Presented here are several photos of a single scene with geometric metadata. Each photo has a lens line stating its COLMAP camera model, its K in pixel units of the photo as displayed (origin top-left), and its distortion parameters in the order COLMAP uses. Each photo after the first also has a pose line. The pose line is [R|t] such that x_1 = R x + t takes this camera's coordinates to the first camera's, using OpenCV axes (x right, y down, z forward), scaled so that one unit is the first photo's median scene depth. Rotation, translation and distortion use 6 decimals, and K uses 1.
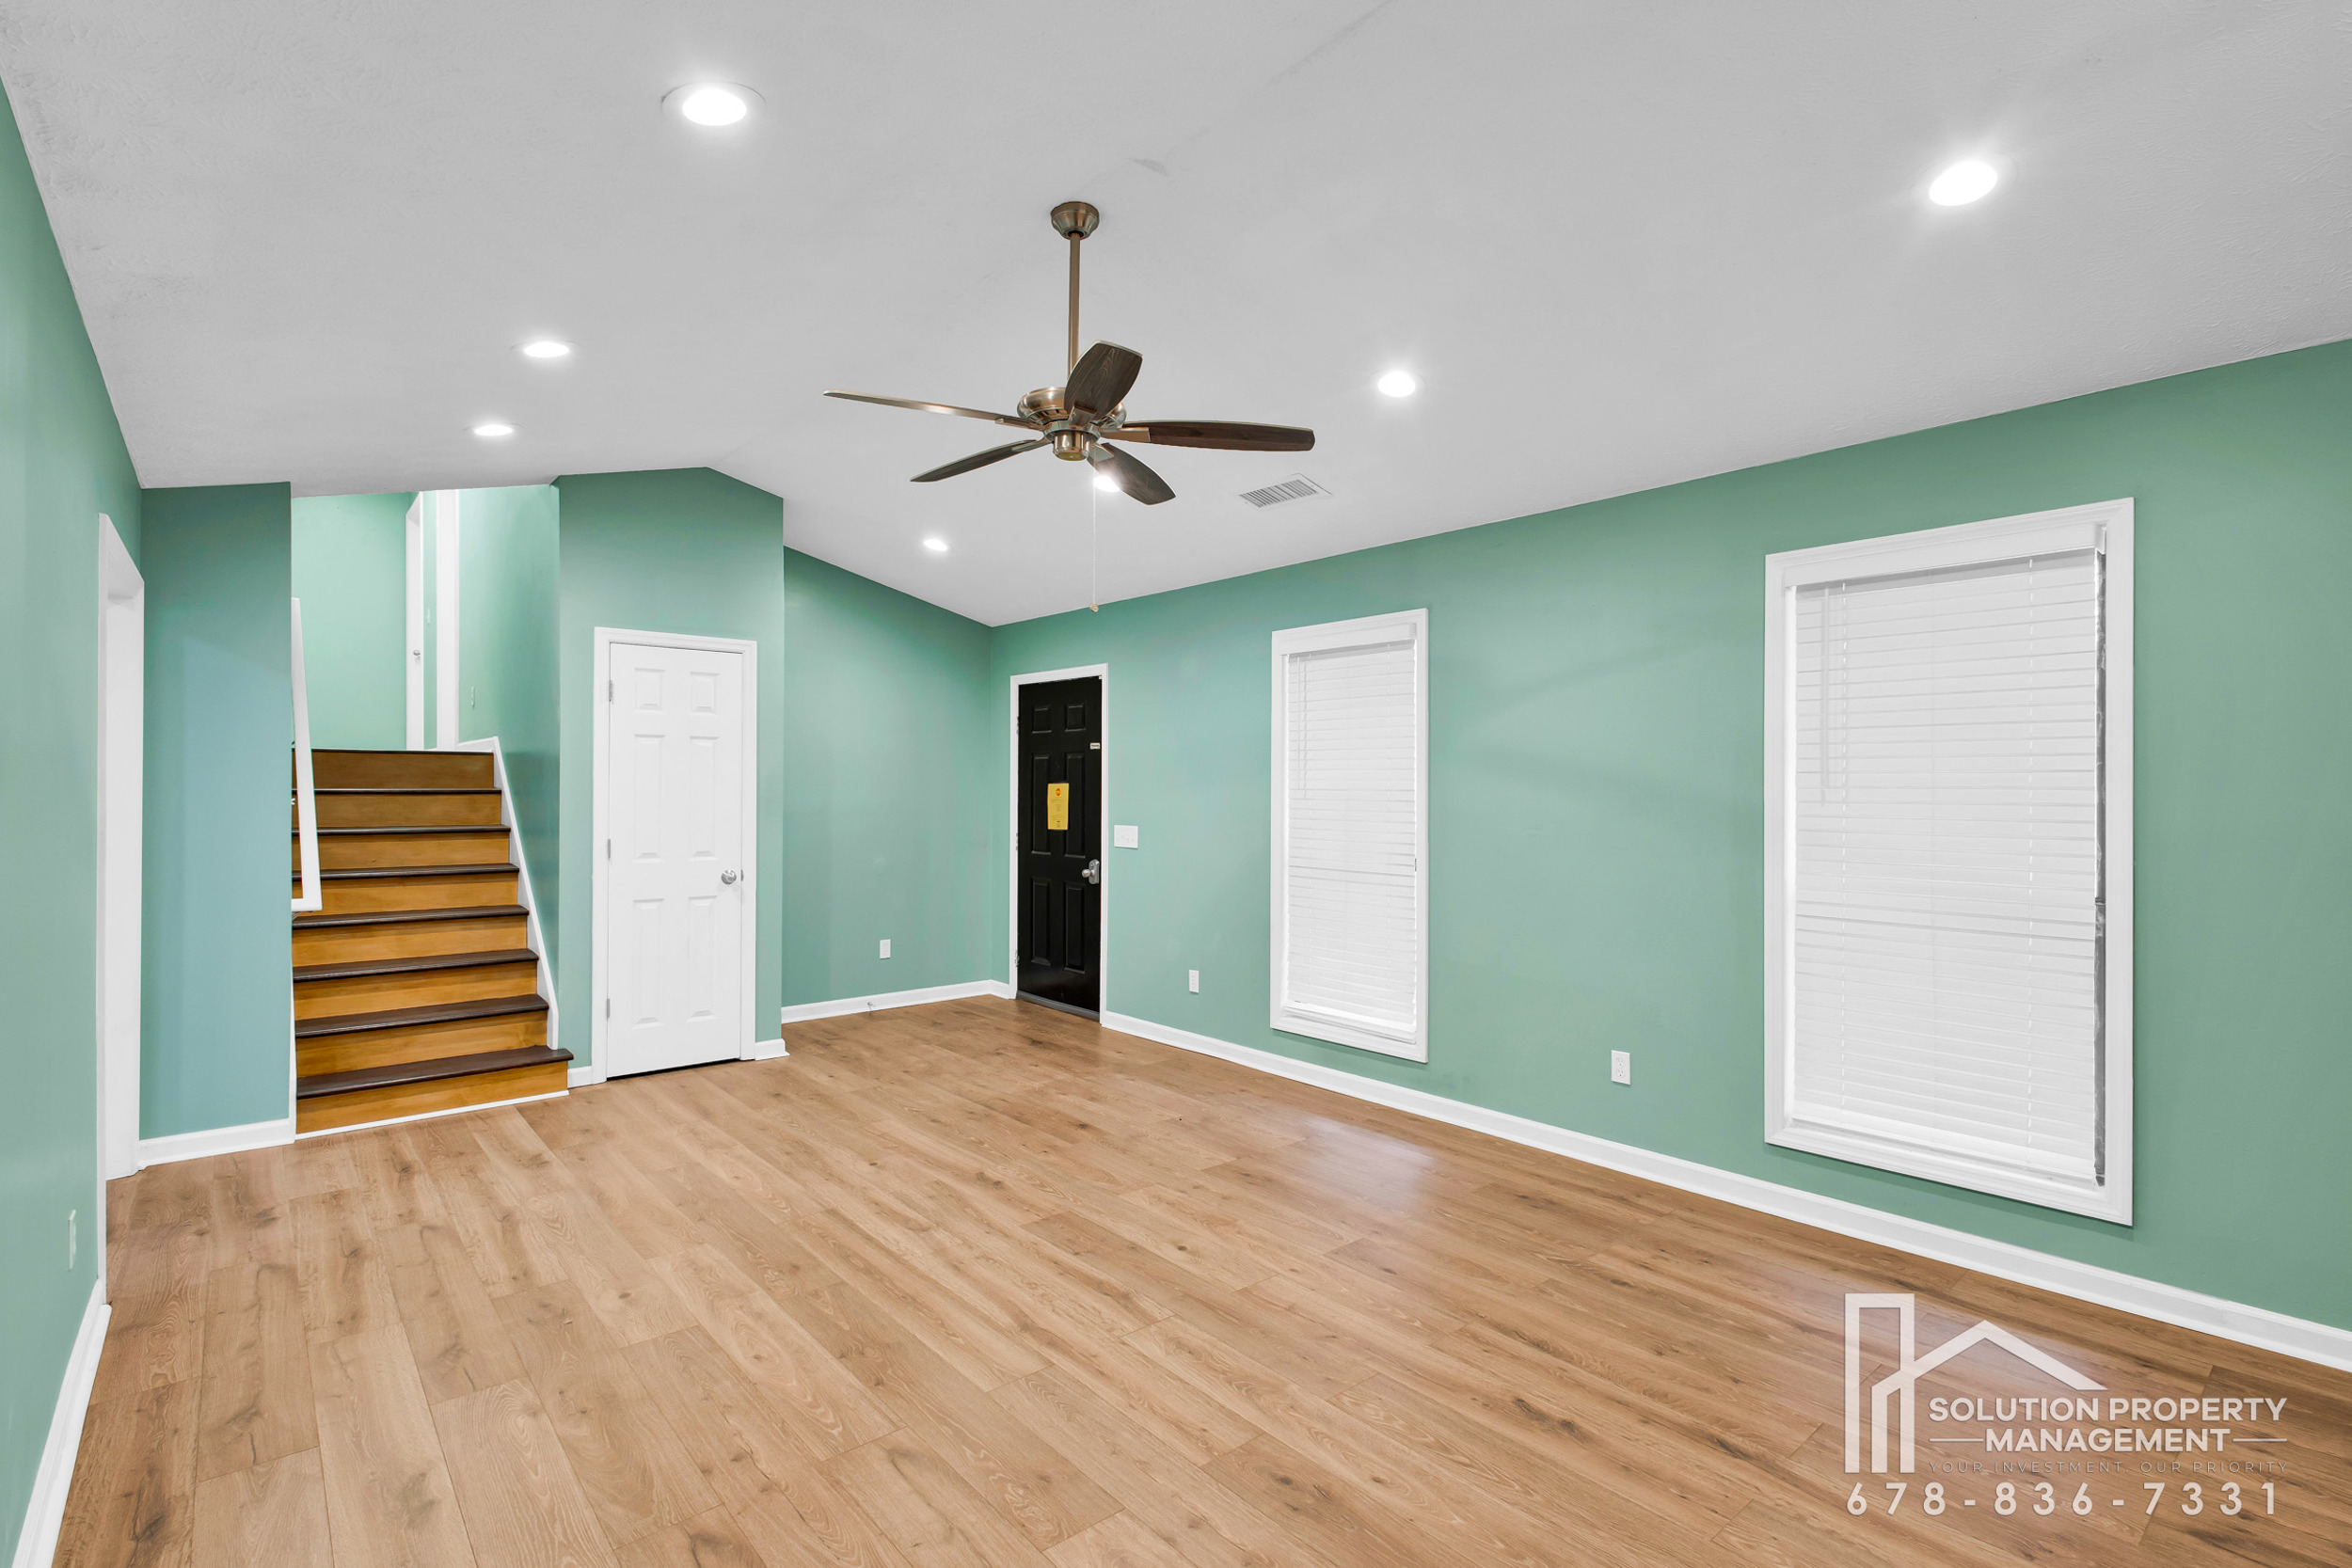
lens RADIAL K [[1092.5, 0, 1176.3], [0, 1092.5, 790.5], [0, 0, 1]] dist [0.014558, 0.000432]
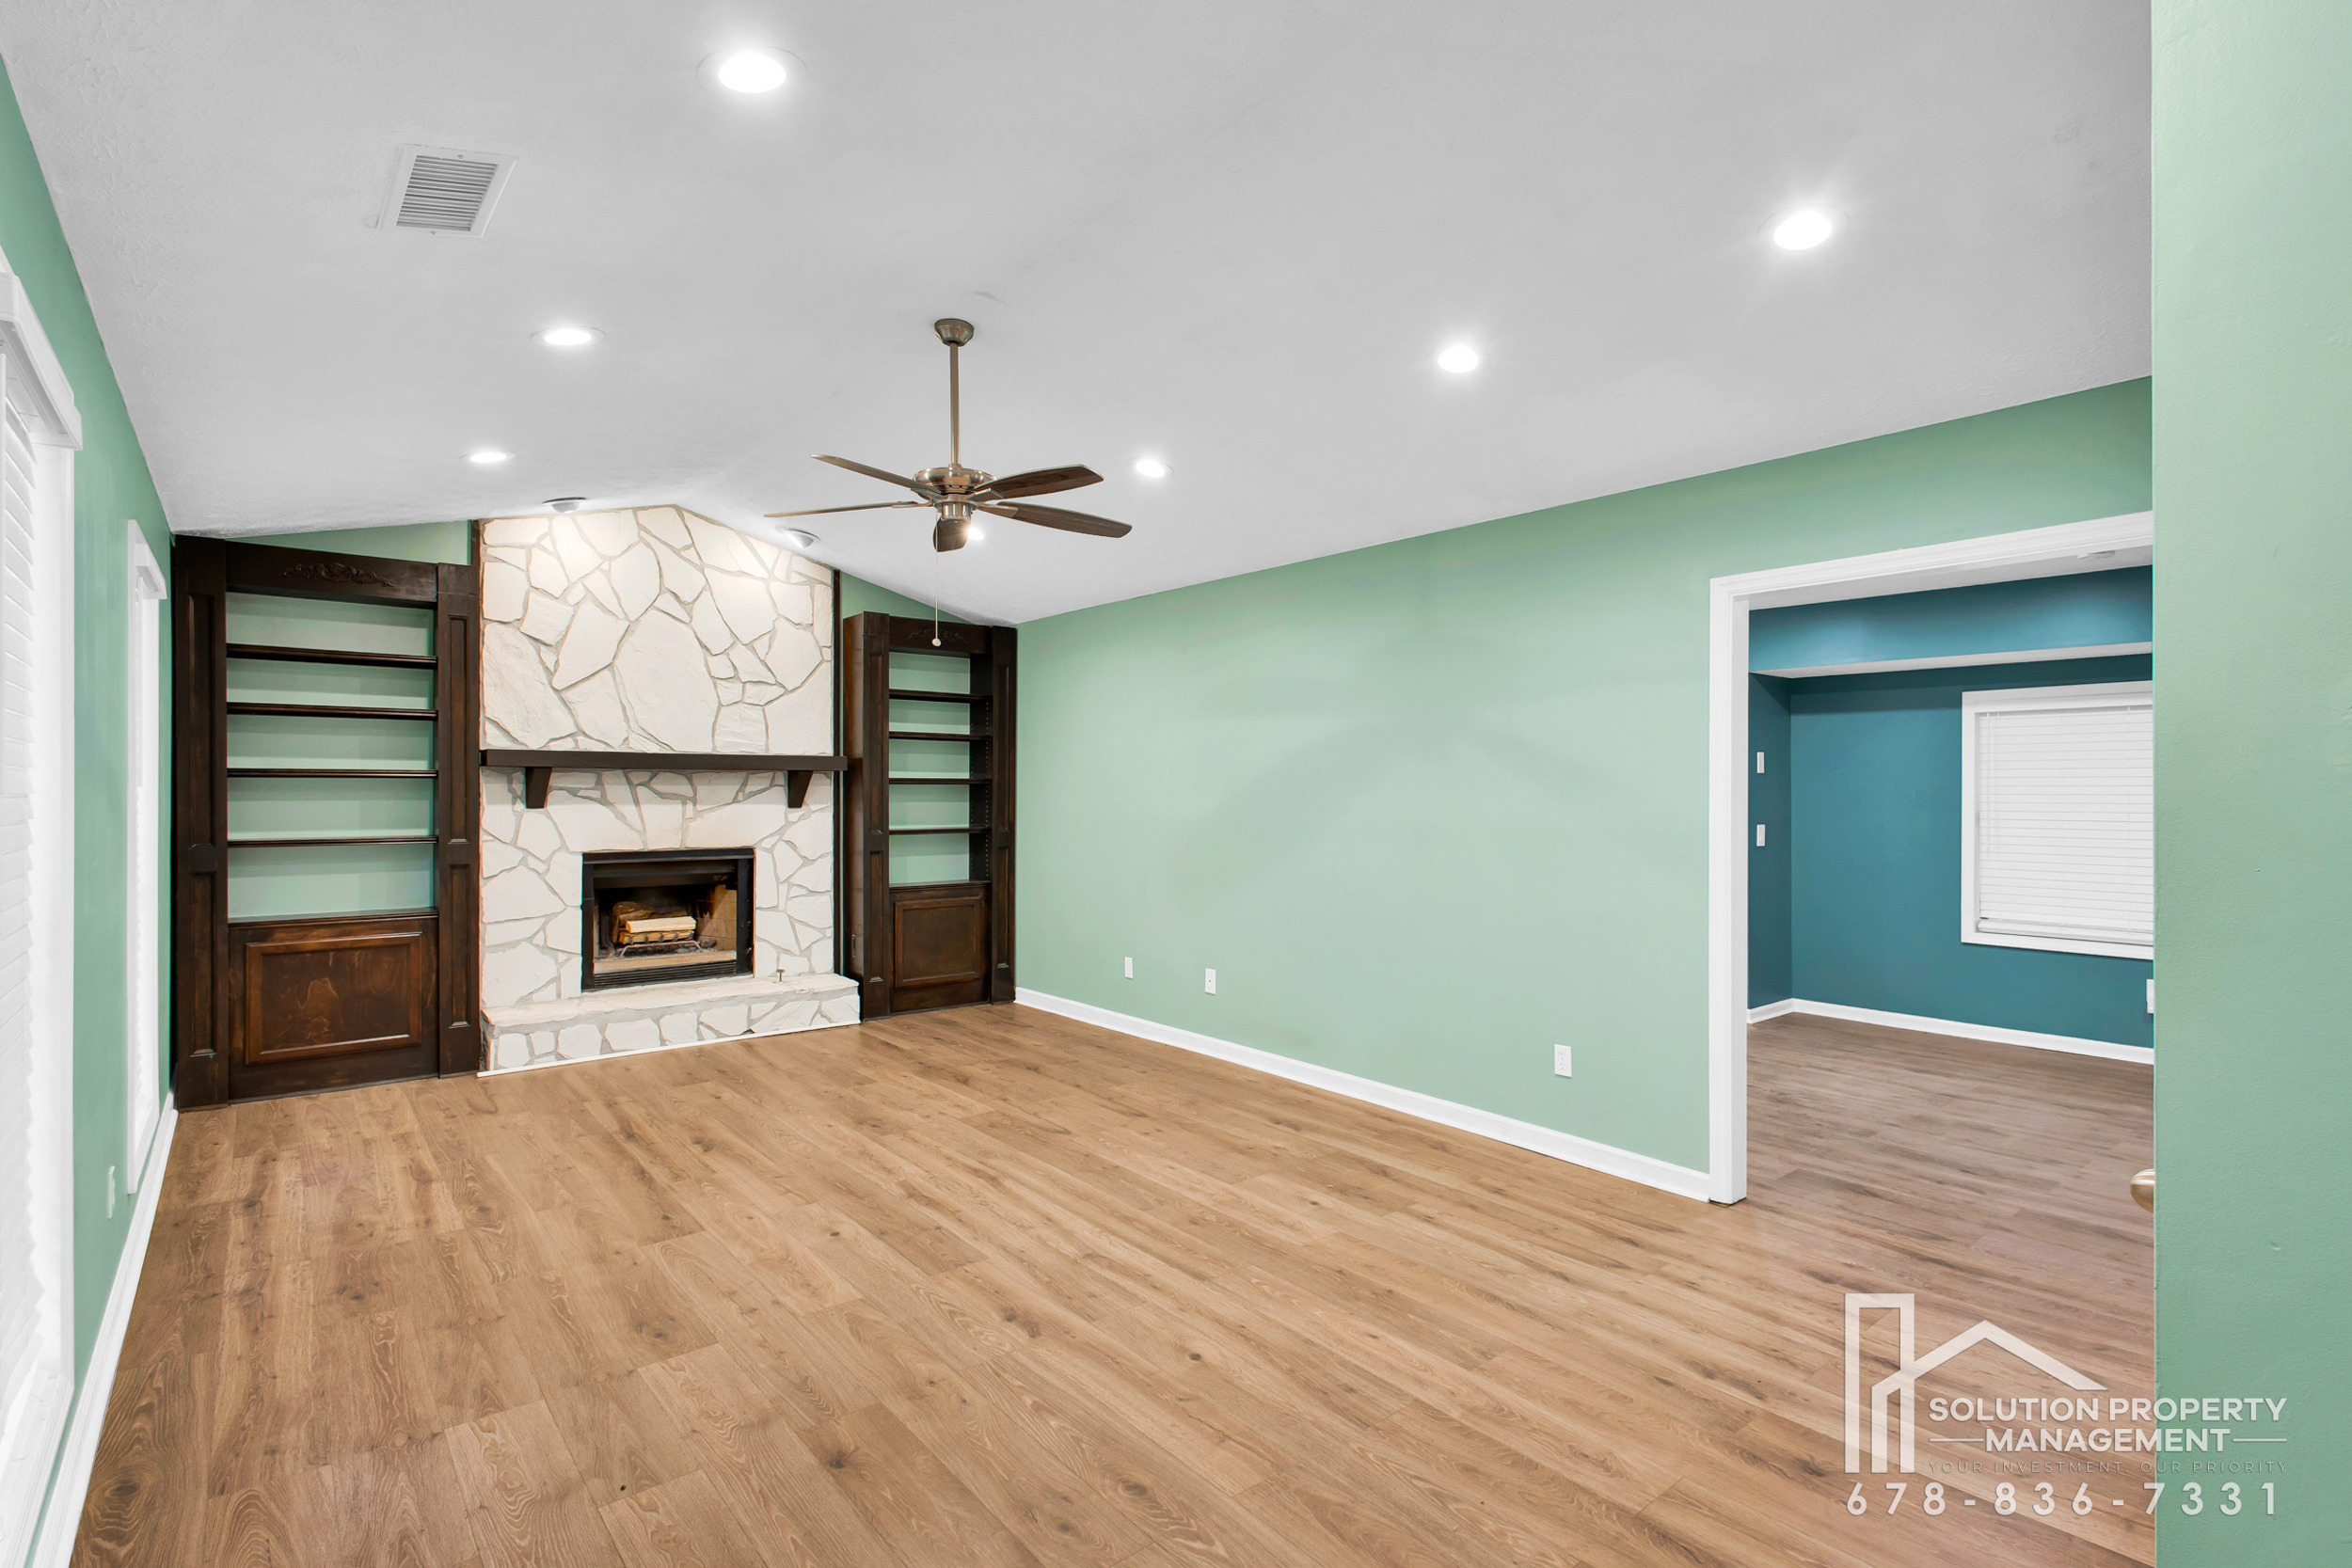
lens RADIAL K [[1092.5, 0, 1180.4], [0, 1092.5, 790.4], [0, 0, 1]] dist [0.014558, 0.000432]
pose [[-0.999819, -0.003126, 0.018751, -0.330652], [-0.003073, 0.999991, 0.002895, -0.005701], [-0.018760, 0.002837, -0.999820, 1.975758]]
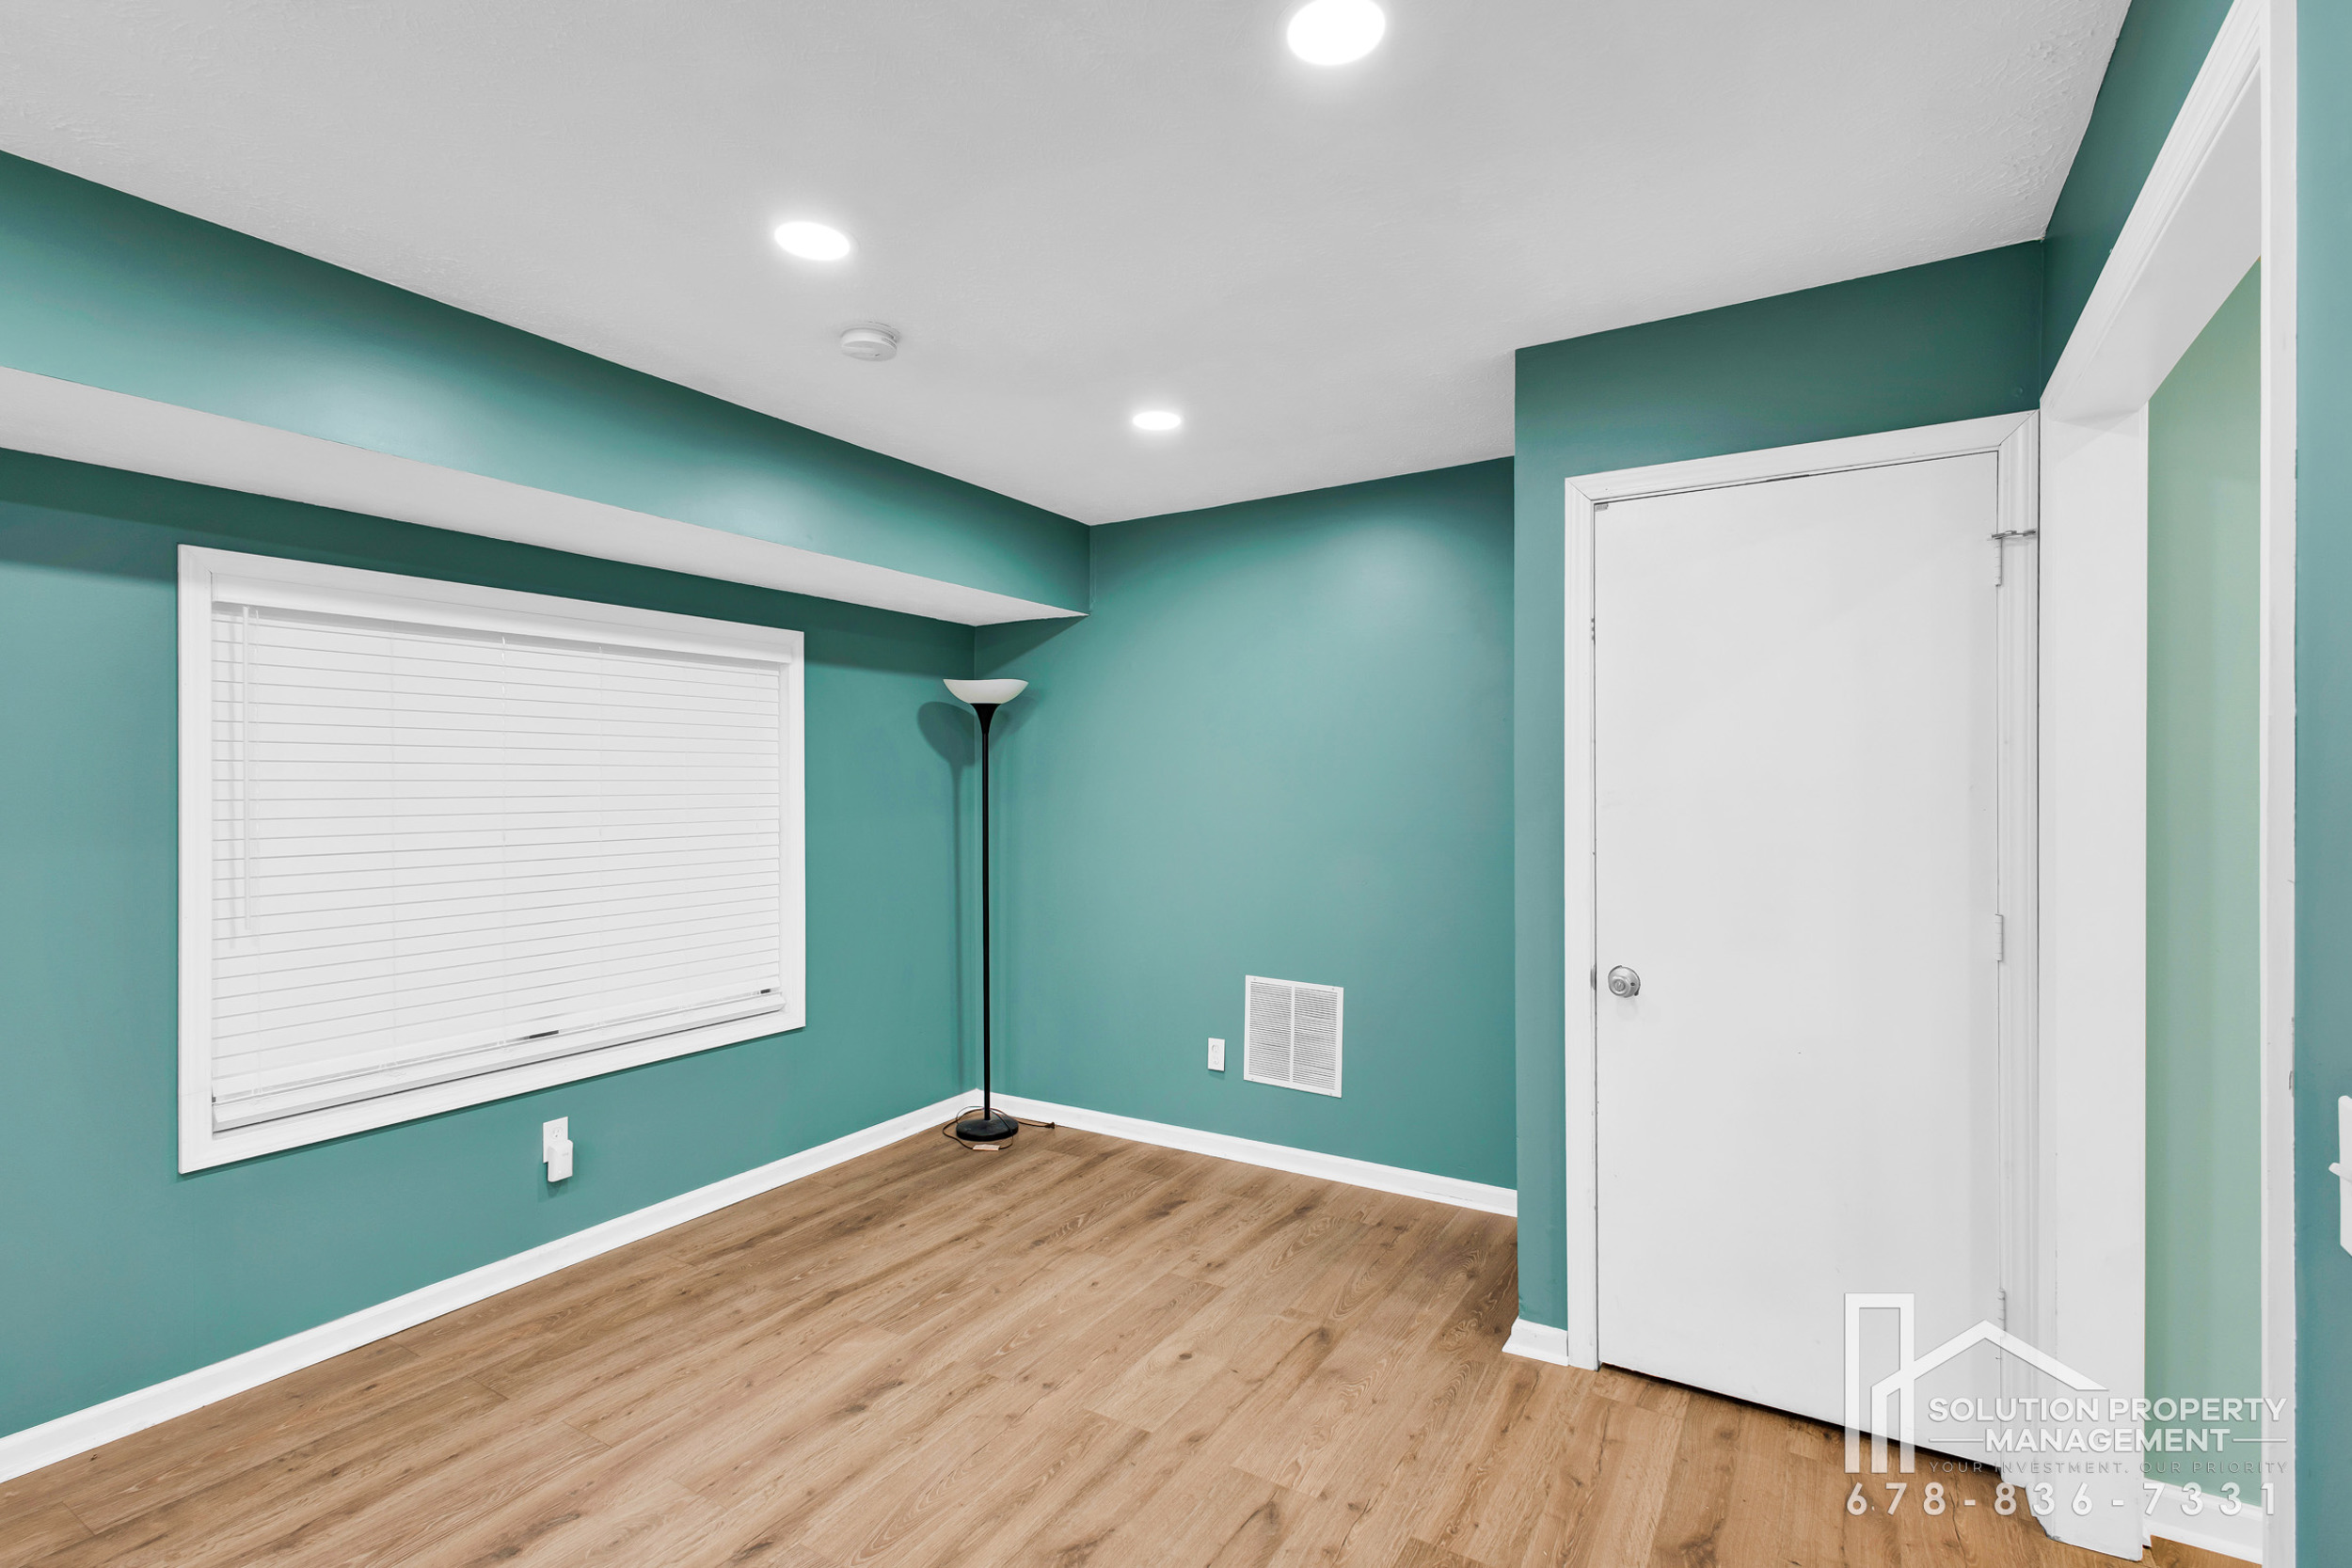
lens RADIAL K [[1092.5, 0, 1175.8], [0, 1092.5, 786.3], [0, 0, 1]] dist [0.014558, 0.000432]
pose [[0.308277, 0.000350, -0.951297, -0.706055], [0.001668, 0.999998, 0.000908, -0.000531], [0.951295, -0.001867, 0.308276, 0.505364]]
